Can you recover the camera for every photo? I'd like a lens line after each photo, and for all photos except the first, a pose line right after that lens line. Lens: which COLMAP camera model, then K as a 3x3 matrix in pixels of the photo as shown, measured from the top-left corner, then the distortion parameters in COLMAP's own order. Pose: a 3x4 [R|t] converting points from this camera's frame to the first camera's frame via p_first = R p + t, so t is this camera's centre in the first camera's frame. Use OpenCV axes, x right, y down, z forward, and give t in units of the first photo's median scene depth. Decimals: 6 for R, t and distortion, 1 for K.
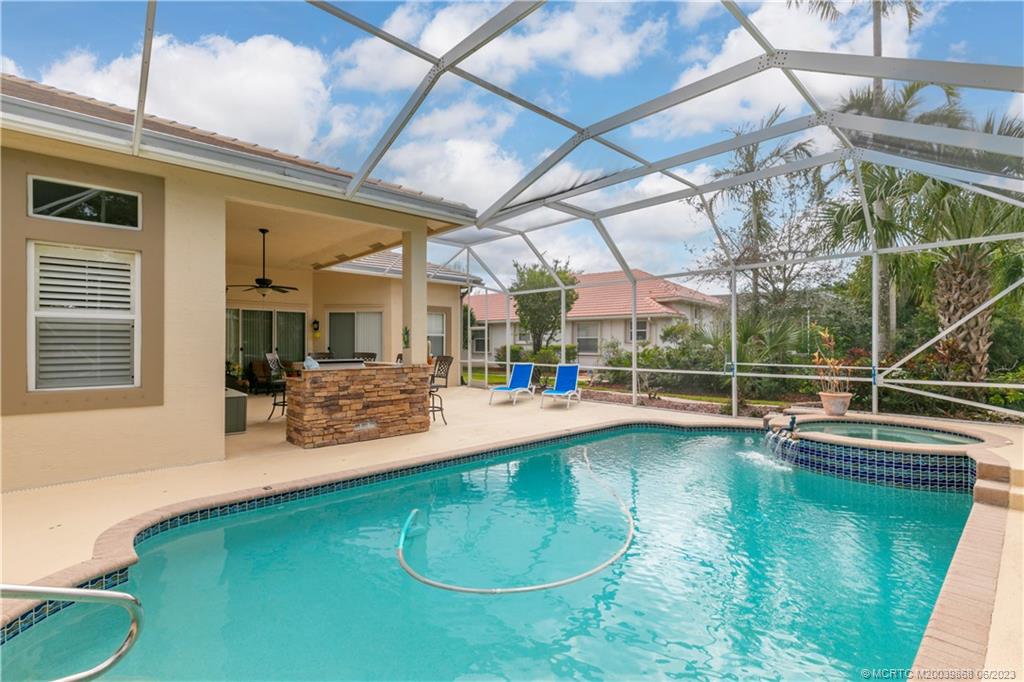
lens RADIAL K [[482.7, 0, 512.0], [0, 482.7, 341.0], [0, 0, 1]] dist [0.000528, 0.000044]
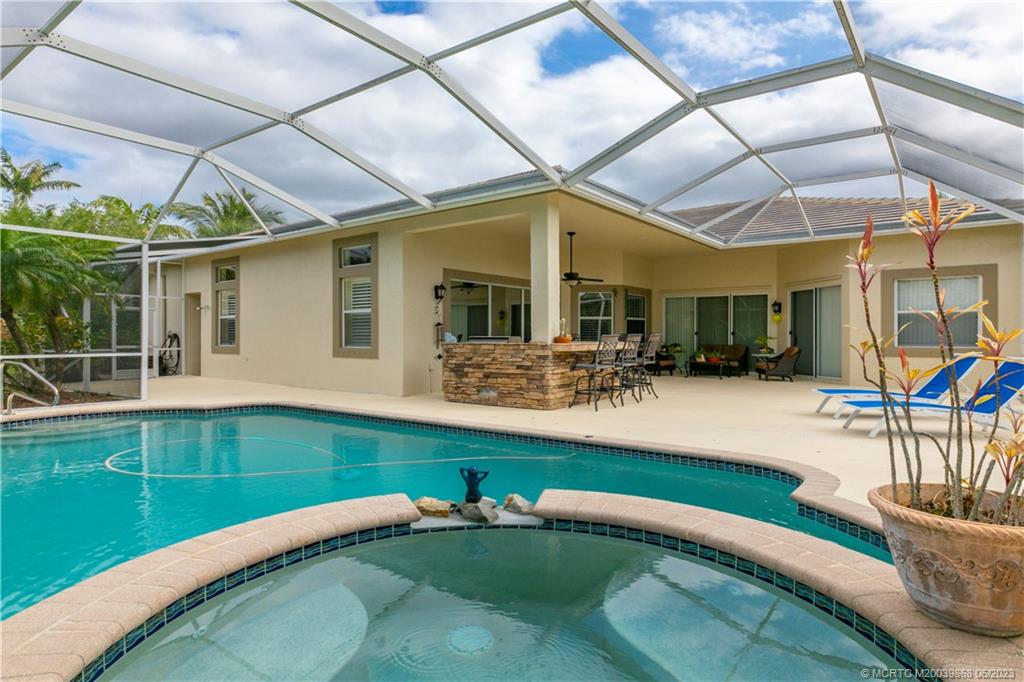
lens RADIAL K [[456.2, 0, 513.7], [0, 456.2, 337.0], [0, 0, 1]] dist [-0.000334, -0.000030]
pose [[0.271928, 0.001869, -0.962316, 0.748245], [0.011633, 0.999919, 0.005229, 0.034409], [0.962247, -0.012616, 0.271884, 0.732598]]
